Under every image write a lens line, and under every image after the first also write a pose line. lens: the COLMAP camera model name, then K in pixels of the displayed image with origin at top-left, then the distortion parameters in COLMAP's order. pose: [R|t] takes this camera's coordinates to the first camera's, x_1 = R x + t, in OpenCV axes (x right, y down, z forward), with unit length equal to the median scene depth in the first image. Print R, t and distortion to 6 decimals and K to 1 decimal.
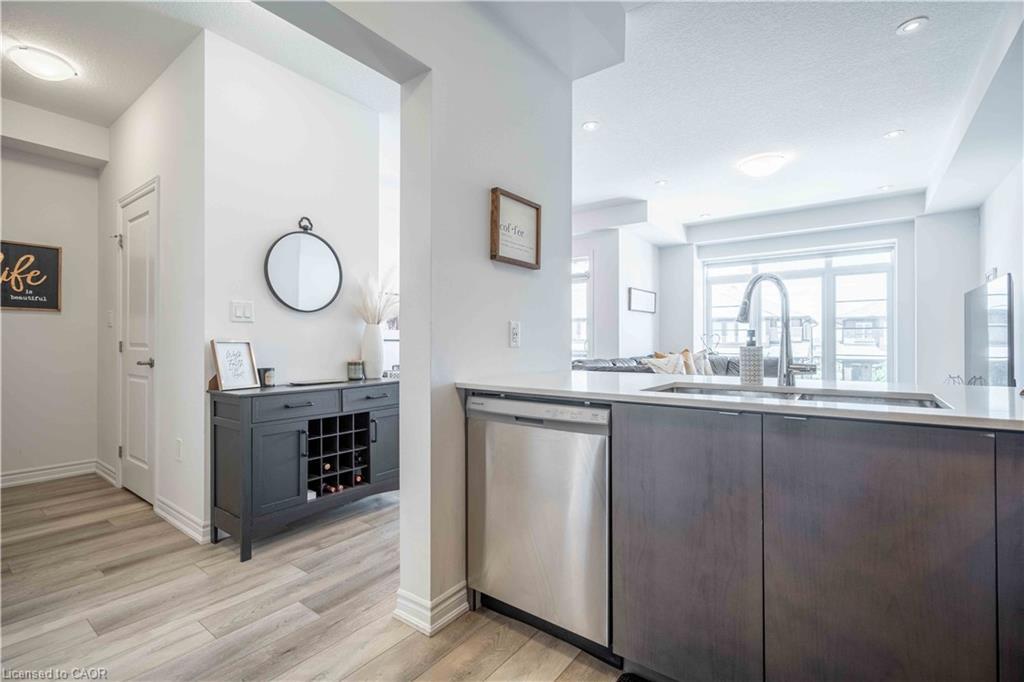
lens RADIAL K [[458.1, 0, 516.2], [0, 458.1, 339.5], [0, 0, 1]] dist [0.000432, 0.000182]
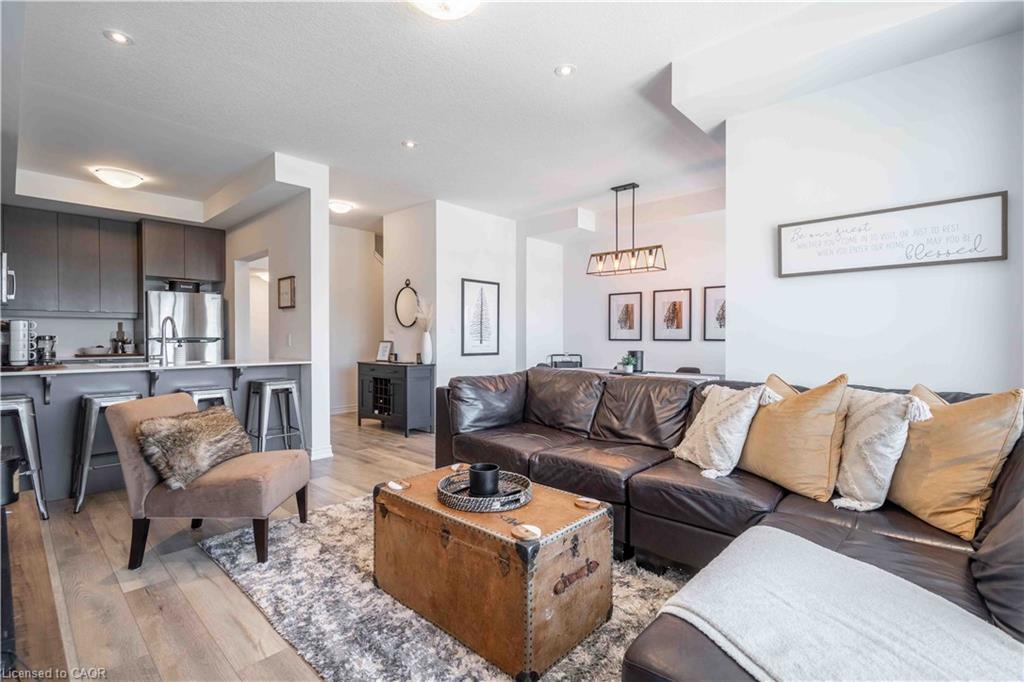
lens RADIAL K [[451.1, 0, 492.4], [0, 451.1, 340.8], [0, 0, 1]] dist [0.002914, 0.000616]
pose [[-0.109359, 0.011326, -0.993938, 2.155037], [0.006453, 0.999922, 0.010684, -0.025701], [0.993981, -0.005246, -0.109423, 2.337831]]
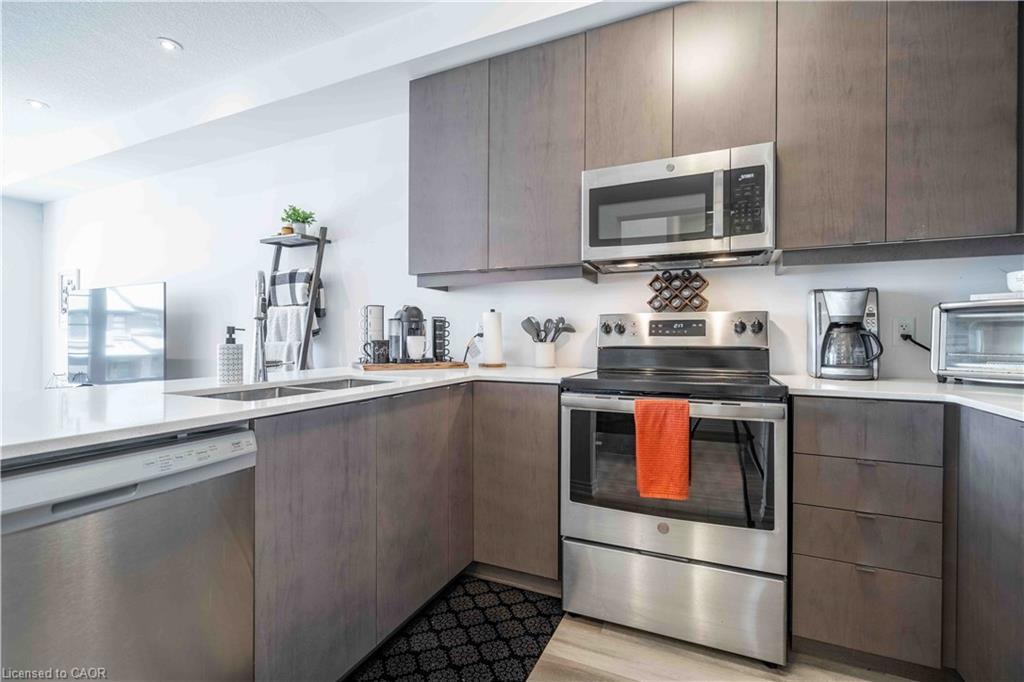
lens RADIAL K [[464.7, 0, 510.7], [0, 464.7, 339.8], [0, 0, 1]] dist [-0.000662, 0.000194]
pose [[-0.214476, 0.001282, 0.976728, -0.451036], [-0.007338, 0.999969, -0.002924, 0.004245], [-0.976702, -0.007794, -0.214460, 0.550830]]
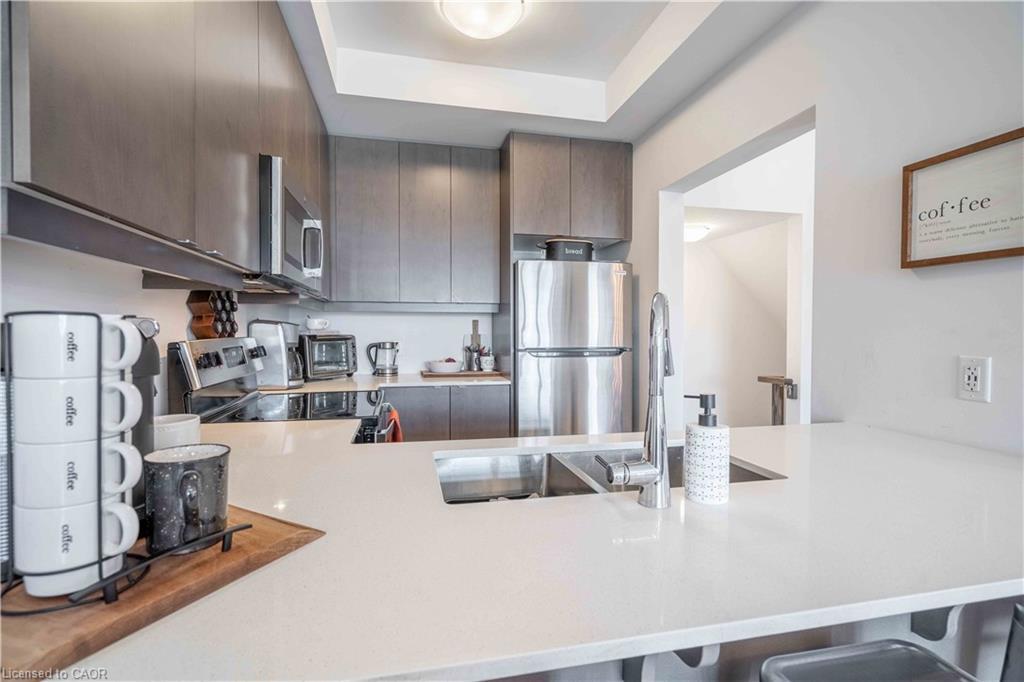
lens RADIAL K [[472.3, 0, 510.5], [0, 472.3, 340.0], [0, 0, 1]] dist [0.000643, 0.000436]
pose [[-0.649431, 0.014481, -0.760283, 0.903816], [0.001792, 0.999845, 0.017513, -0.078923], [0.760418, 0.010011, -0.649356, 1.008566]]
